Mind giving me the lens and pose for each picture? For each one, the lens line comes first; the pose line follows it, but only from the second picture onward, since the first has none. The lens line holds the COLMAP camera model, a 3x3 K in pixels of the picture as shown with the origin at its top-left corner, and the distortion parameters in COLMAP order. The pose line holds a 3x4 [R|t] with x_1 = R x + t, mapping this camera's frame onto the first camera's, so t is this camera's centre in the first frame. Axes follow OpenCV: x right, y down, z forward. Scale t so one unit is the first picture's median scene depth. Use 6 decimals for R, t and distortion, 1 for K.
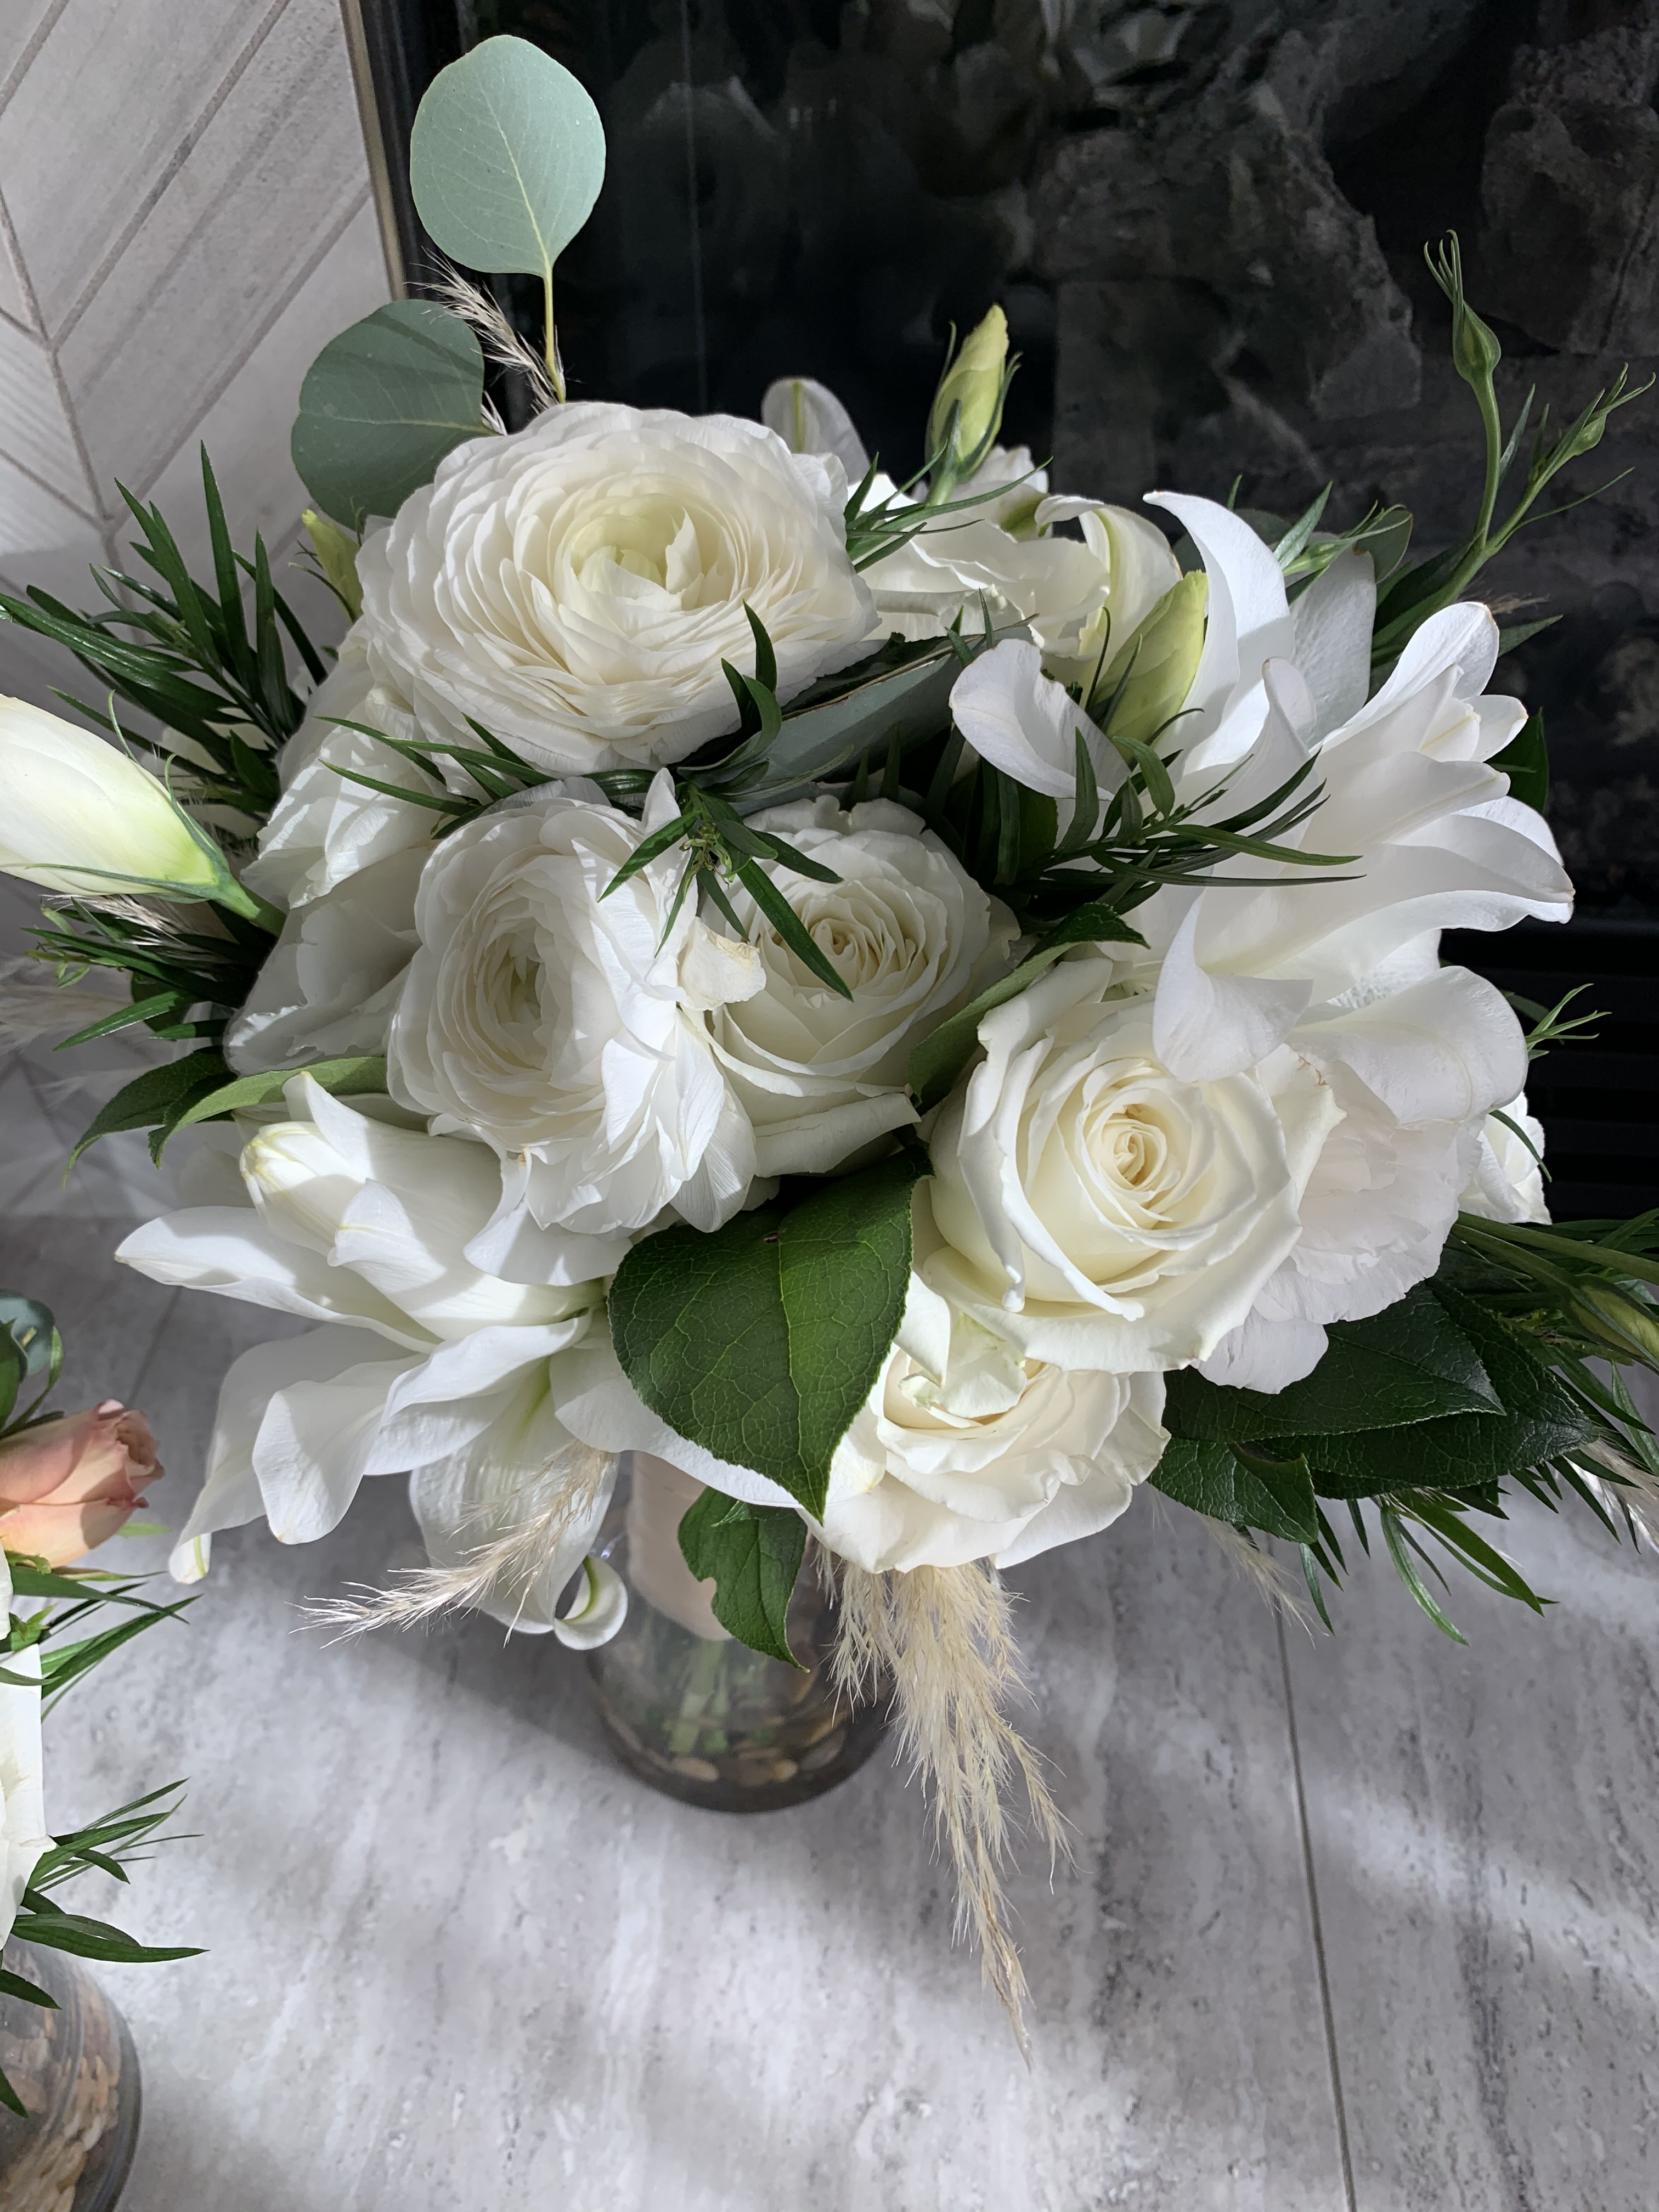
lens RADIAL K [[1690.0, 0, 862.6], [0, 1690.0, 1095.8], [0, 0, 1]] dist [0.000539, -0.004841]
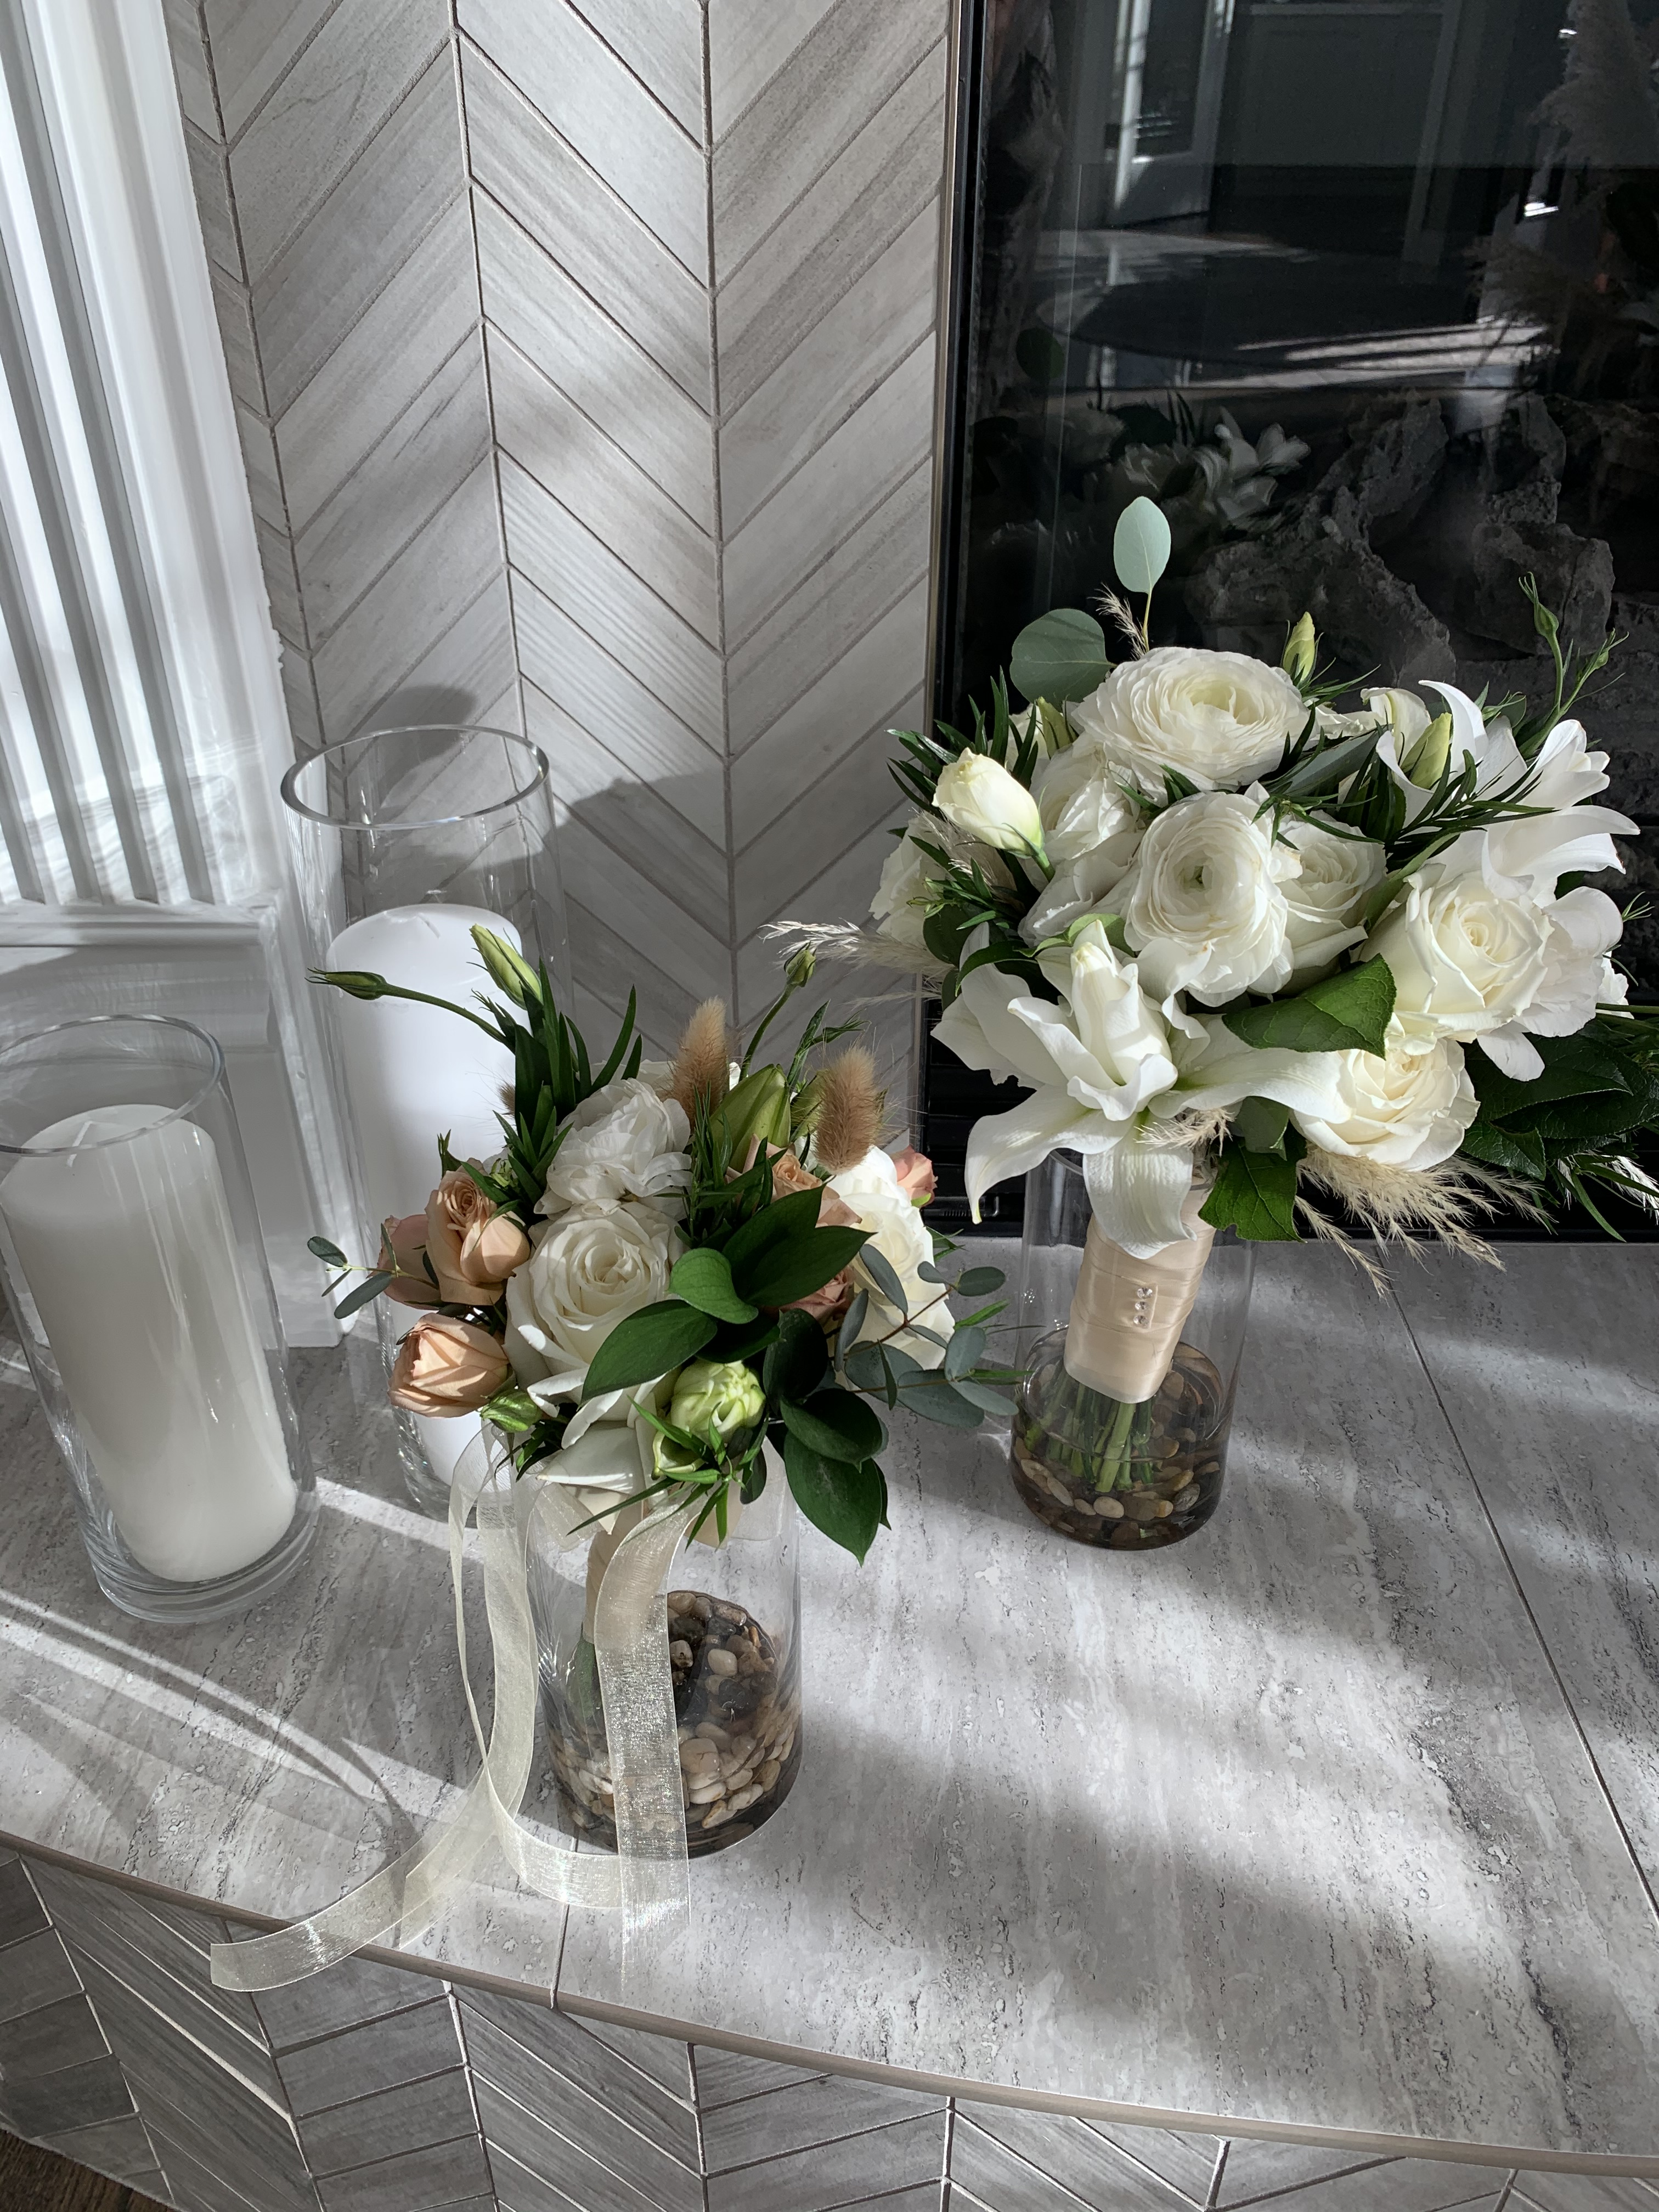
lens RADIAL K [[1690.0, 0, 862.6], [0, 1690.0, 1095.8], [0, 0, 1]] dist [0.000539, -0.004841]
pose [[0.997465, -0.035581, 0.061625, -0.428401], [0.047890, 0.976205, -0.211495, 0.363615], [-0.052633, 0.213910, 0.975434, -0.600886]]
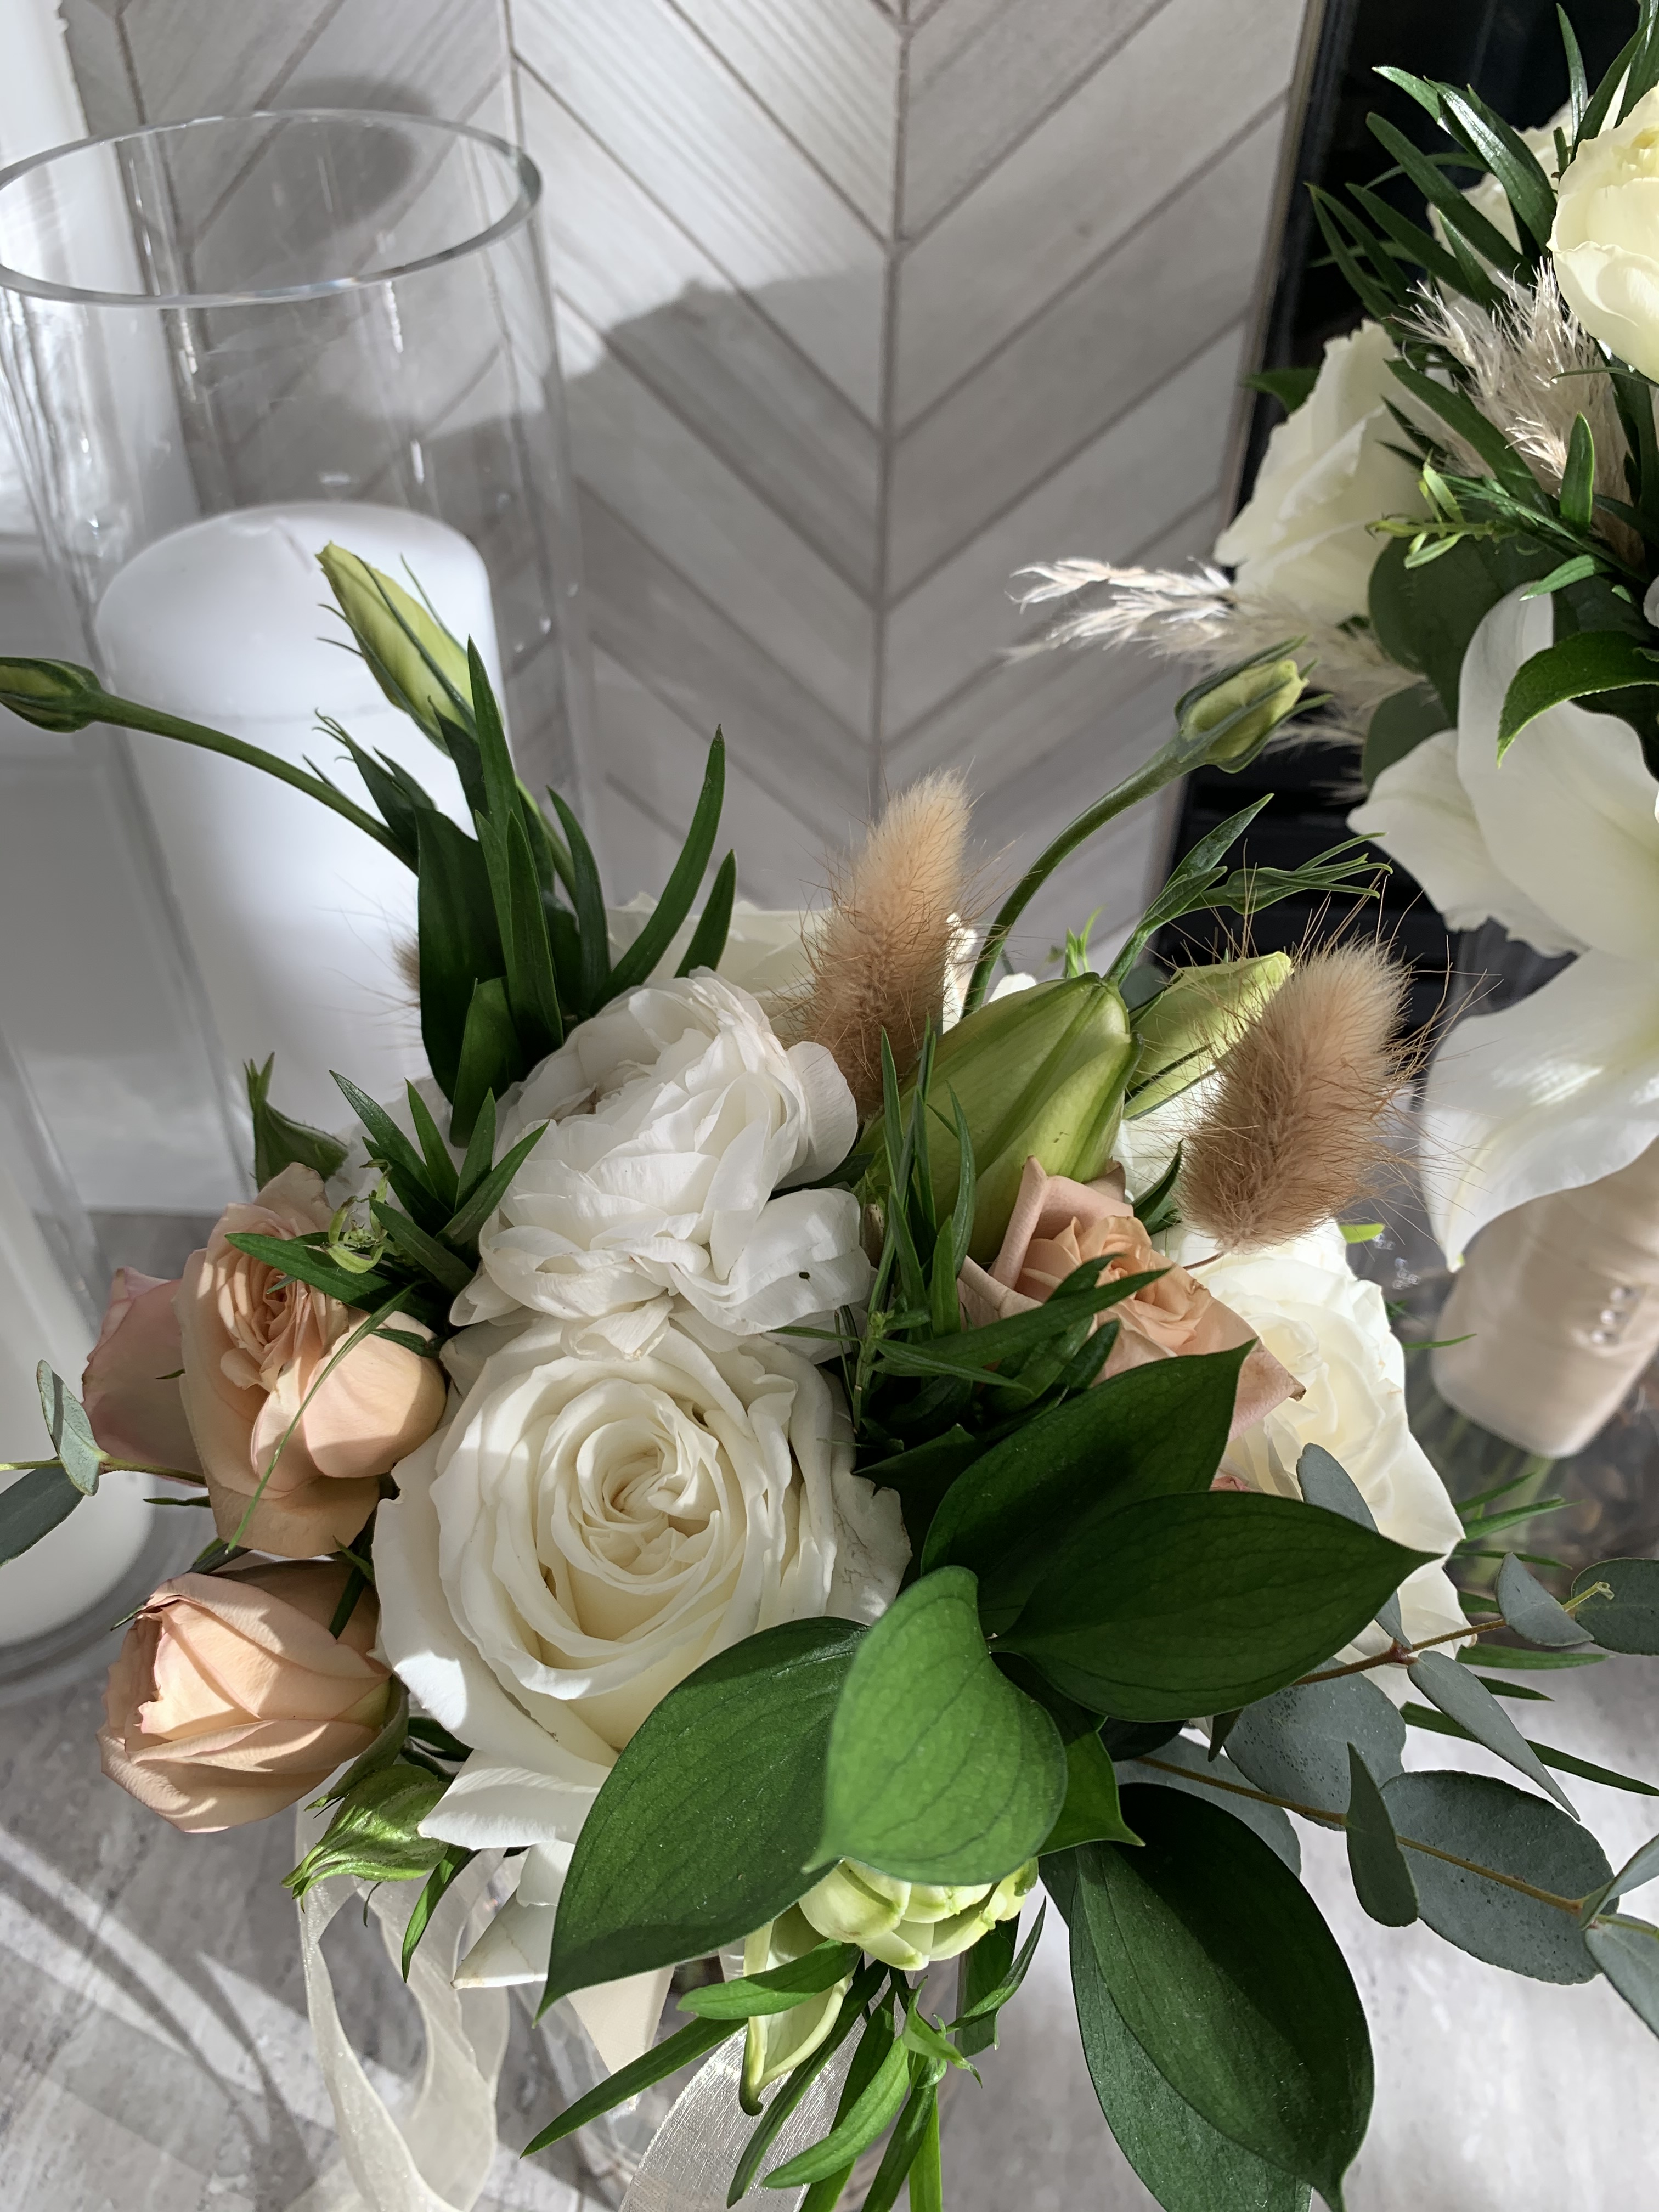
lens RADIAL K [[1700.9, 0, 838.4], [0, 1700.9, 1073.1], [0, 0, 1]] dist [-0.031687, 0.008077]
pose [[0.999969, 0.003513, 0.006990, -0.483113], [-0.003356, 0.999744, -0.022359, 0.137563], [-0.007066, 0.022335, 0.999726, 0.083126]]
